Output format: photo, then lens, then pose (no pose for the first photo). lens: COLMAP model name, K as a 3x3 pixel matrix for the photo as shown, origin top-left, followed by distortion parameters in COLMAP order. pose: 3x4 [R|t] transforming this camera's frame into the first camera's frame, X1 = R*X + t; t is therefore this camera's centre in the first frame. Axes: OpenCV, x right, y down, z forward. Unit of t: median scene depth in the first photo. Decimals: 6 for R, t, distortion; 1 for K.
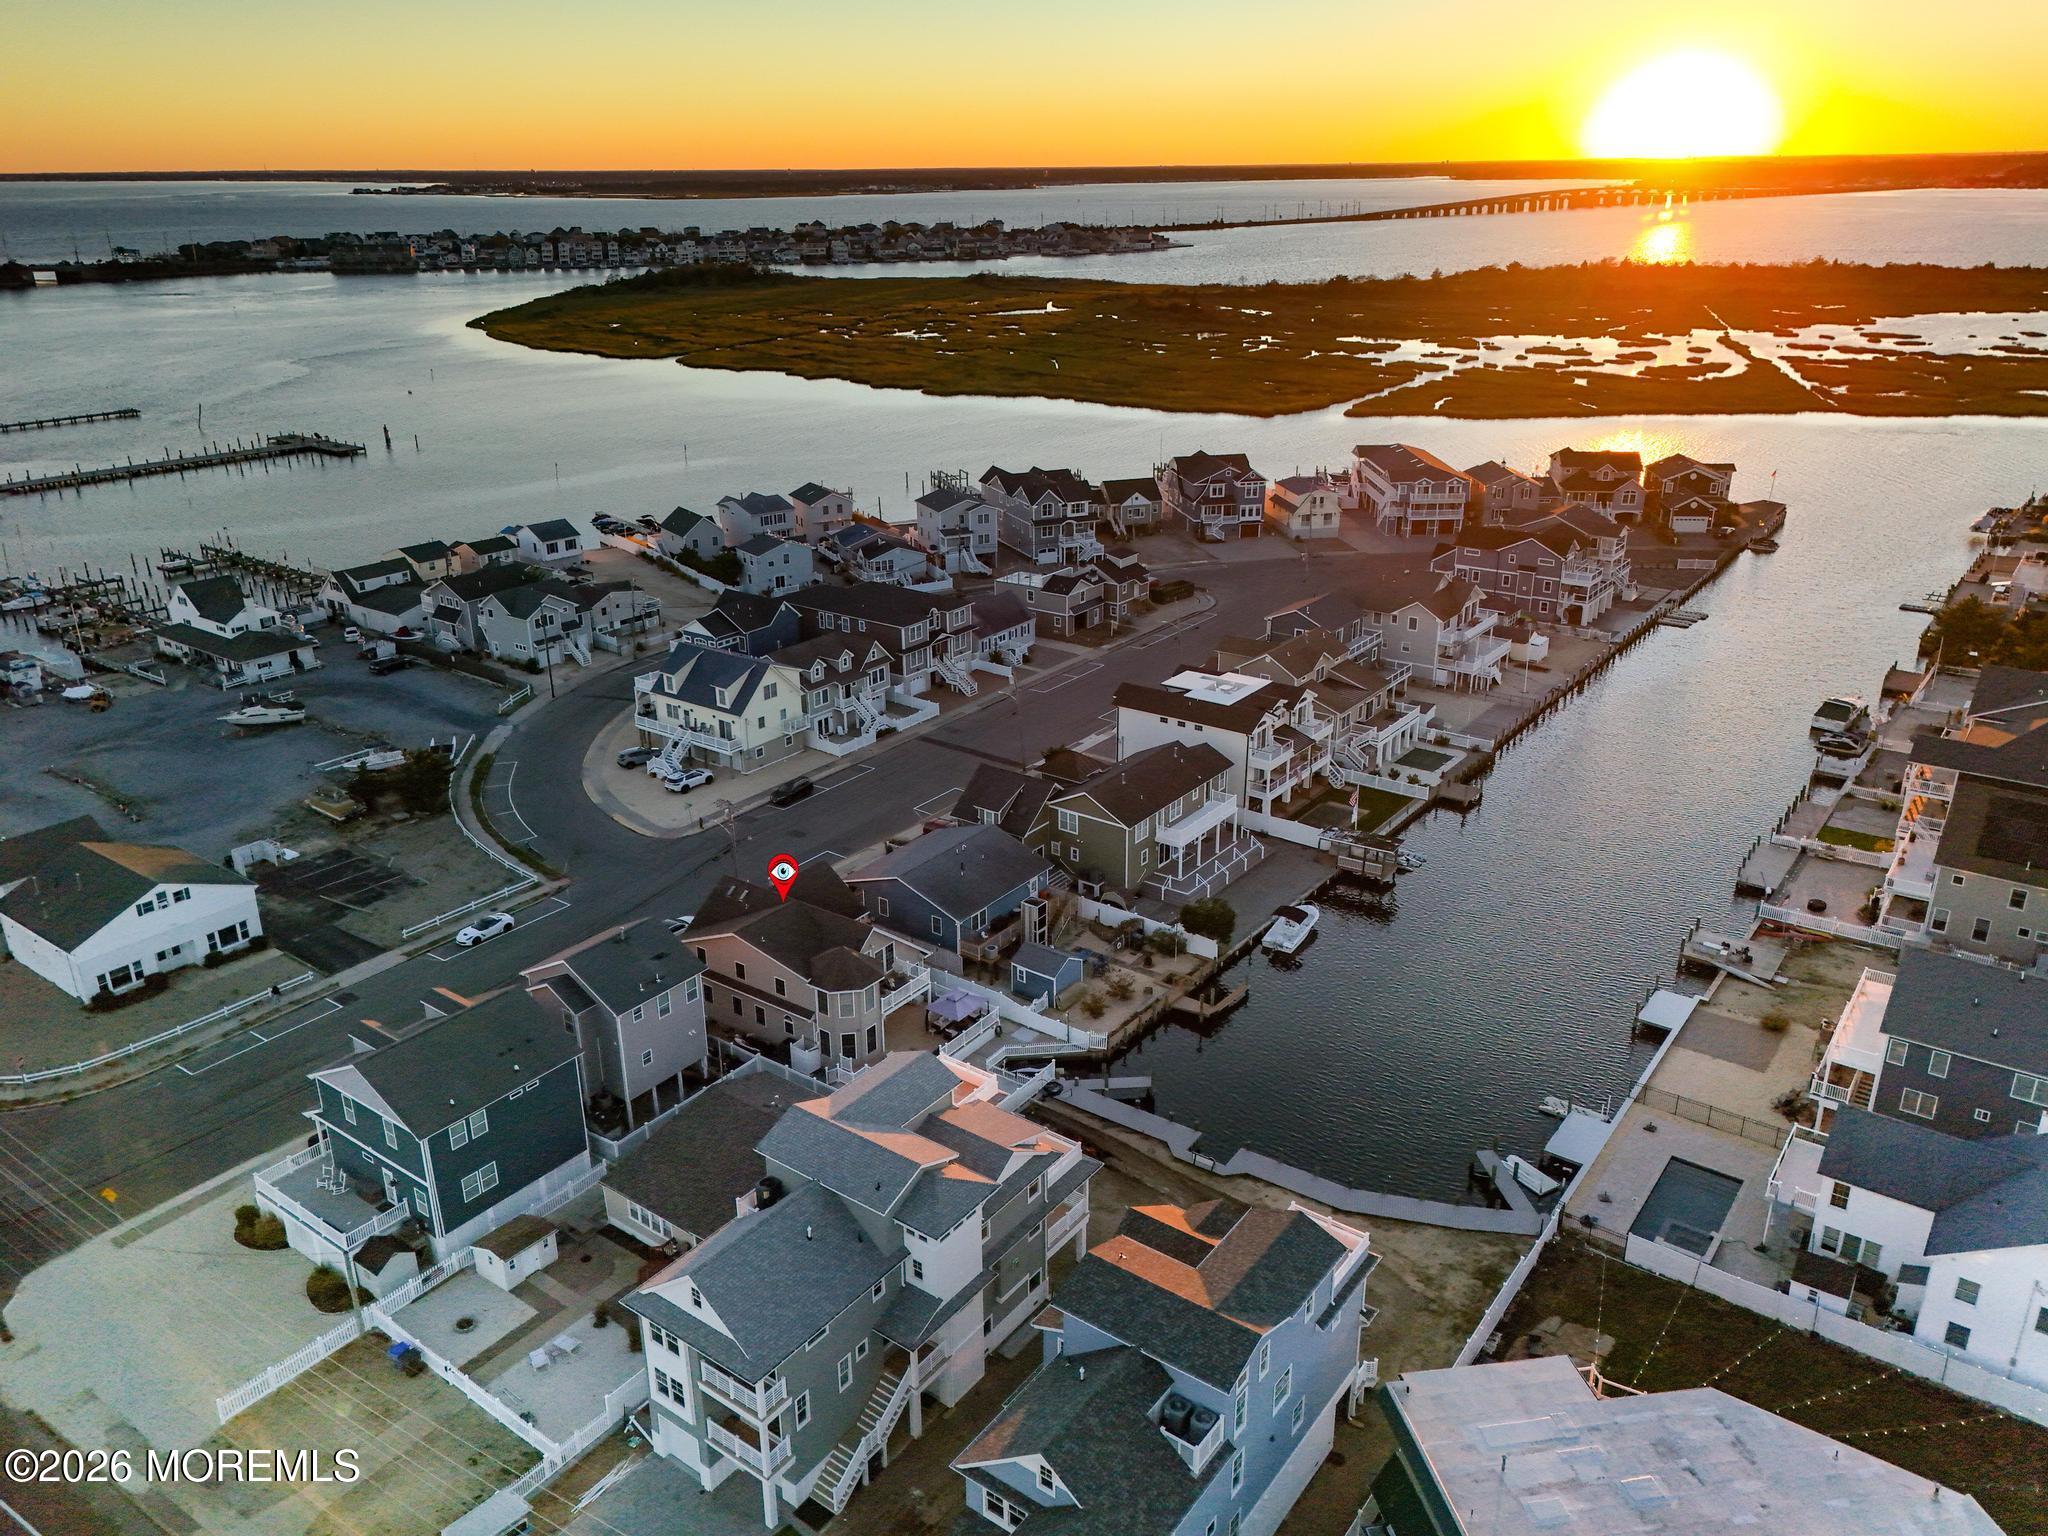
lens RADIAL K [[1498.4, 0, 1018.9], [0, 1498.4, 774.0], [0, 0, 1]] dist [0.083977, -0.092314]
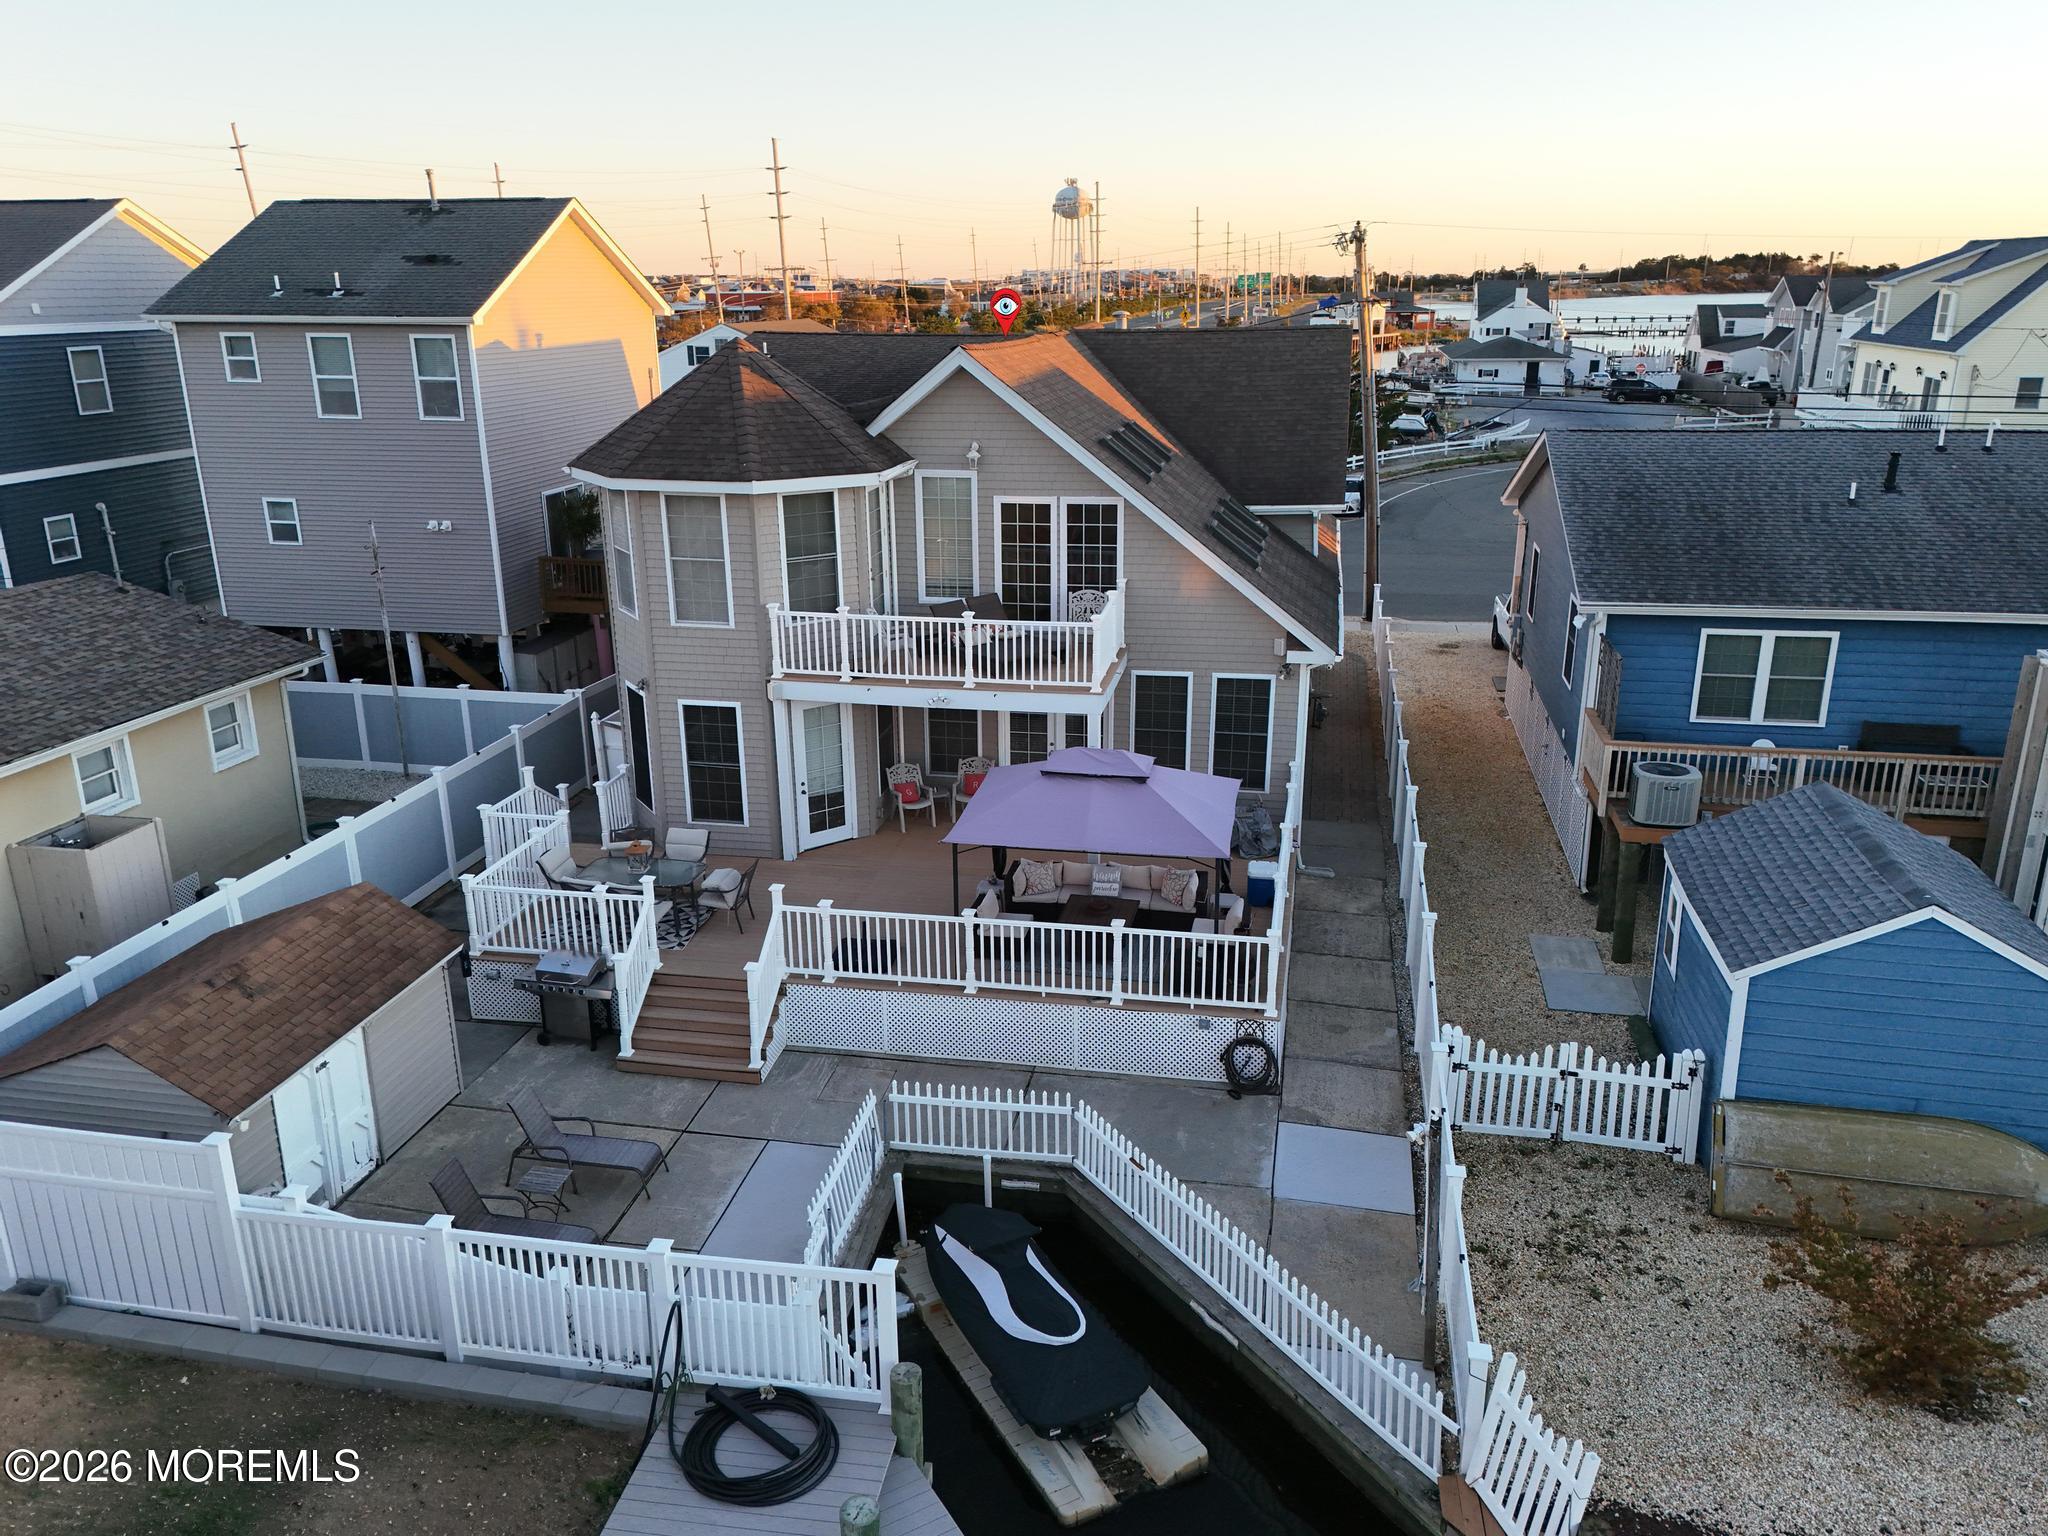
lens RADIAL K [[1503.1, 0, 1029.0], [0, 1503.1, 770.6], [0, 0, 1]] dist [0.091040, -0.088410]
pose [[0.430465, 0.283939, -0.856784, 0.078386], [-0.333008, 0.932226, 0.141631, 0.080827], [0.838931, 0.224349, 0.495845, 0.584026]]
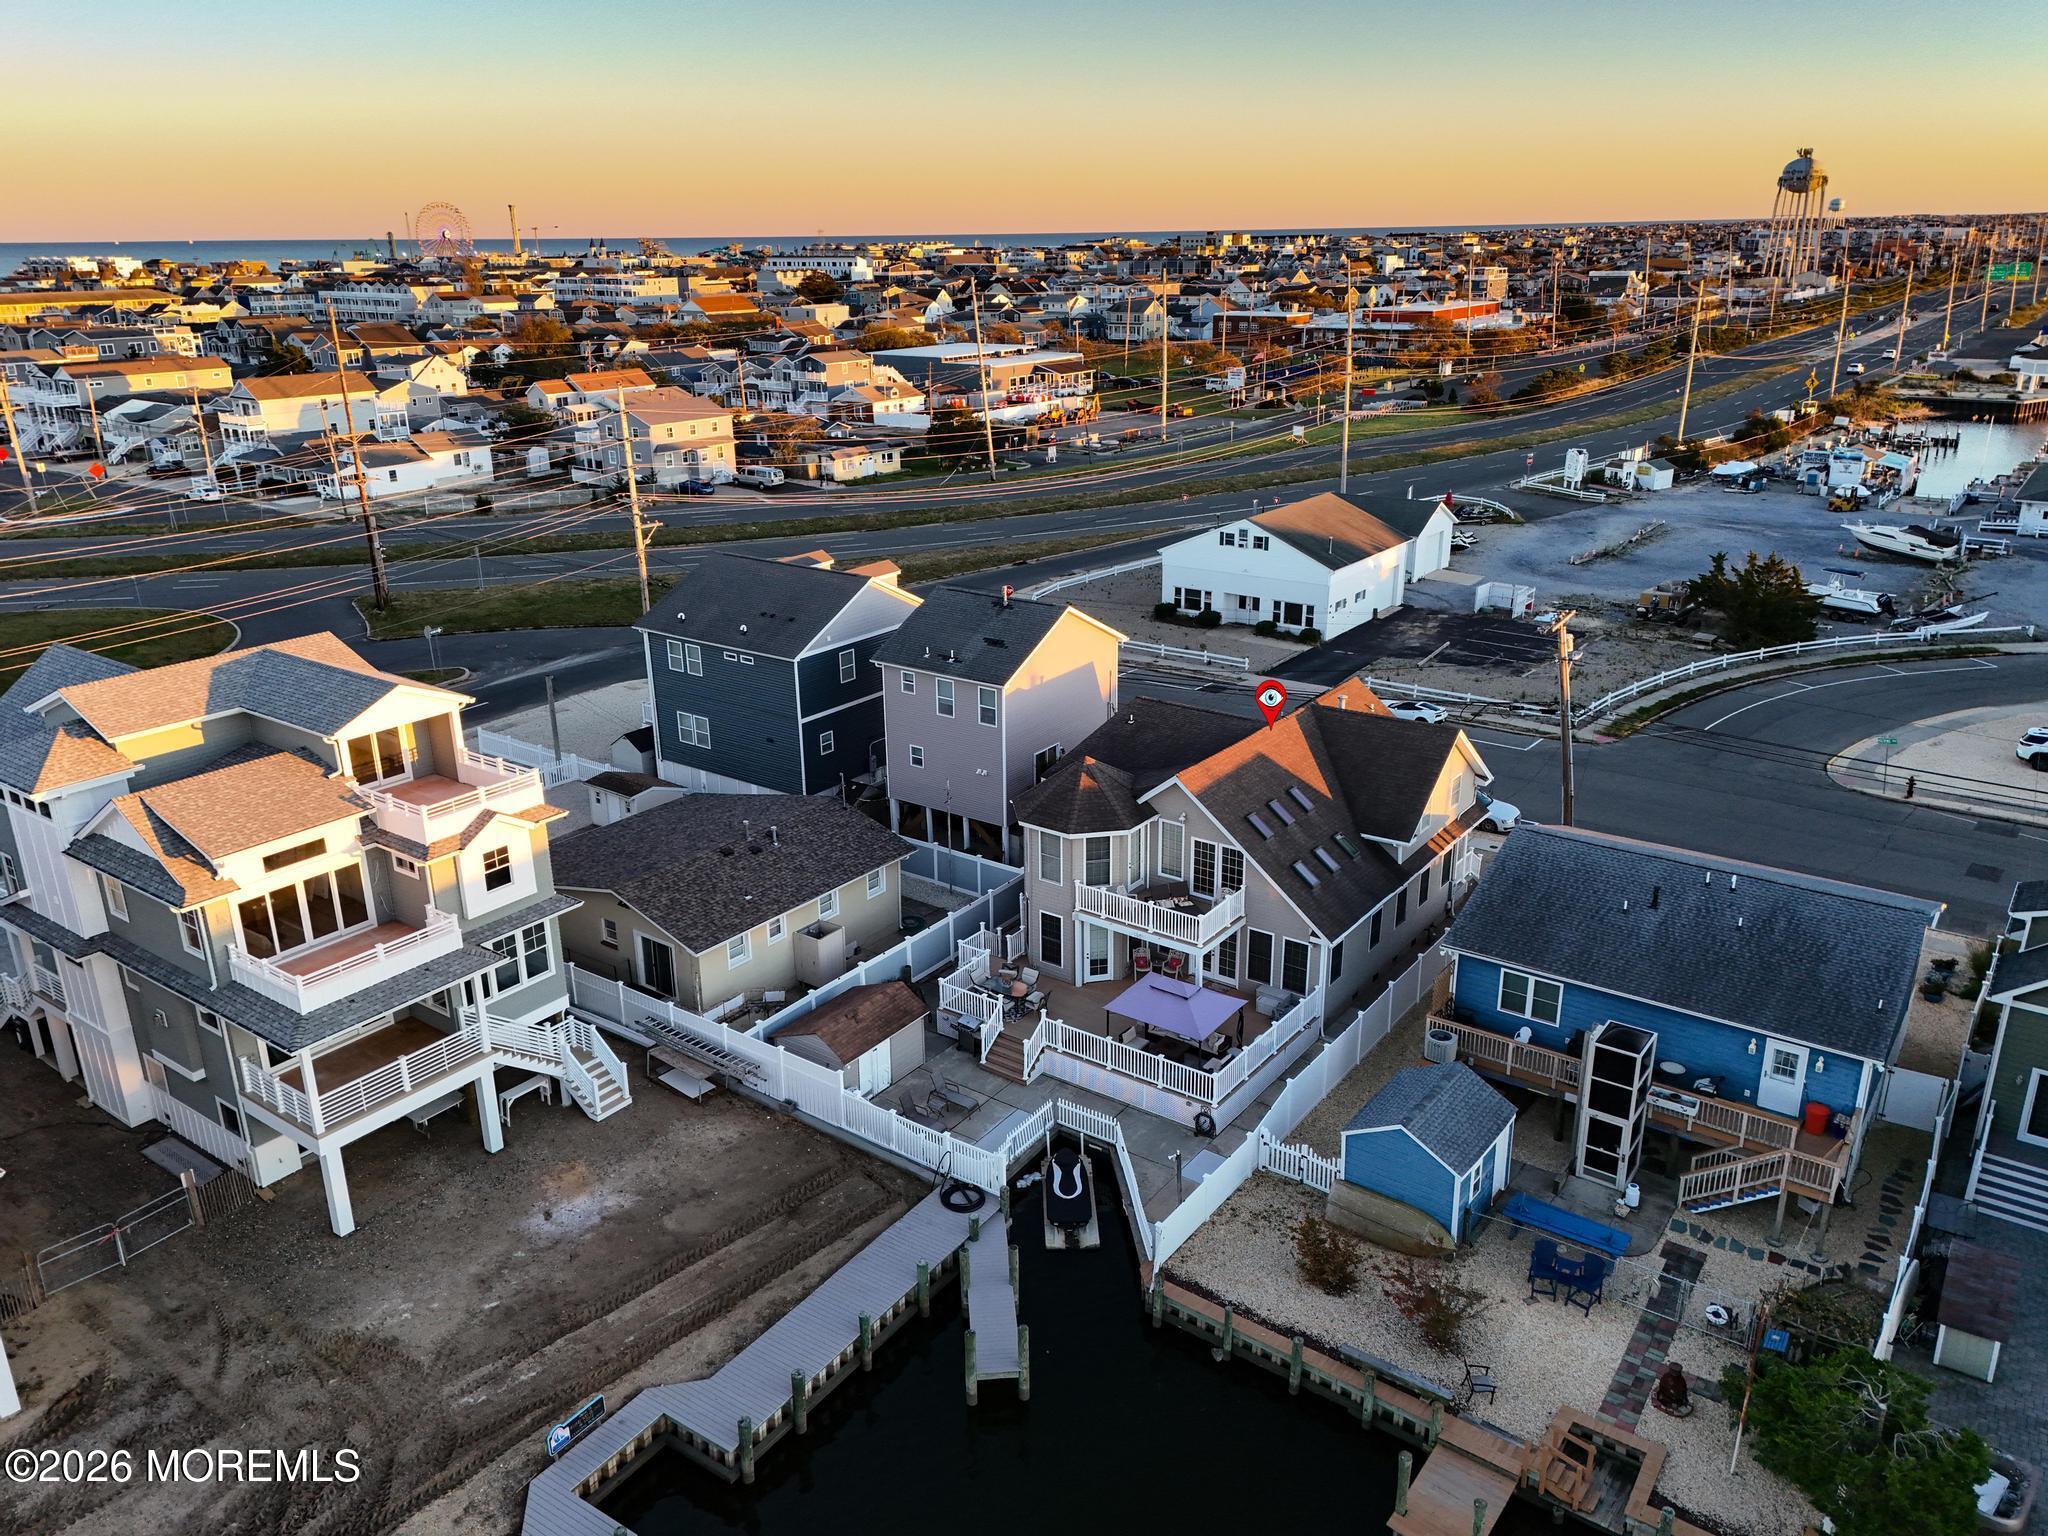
lens RADIAL K [[1498.4, 0, 1018.9], [0, 1498.4, 774.0], [0, 0, 1]] dist [0.083977, -0.092314]
pose [[0.003174, 0.347613, -0.937633, 0.239401], [-0.359090, 0.875495, 0.323361, -0.026652], [0.933297, 0.335668, 0.127604, 0.569372]]
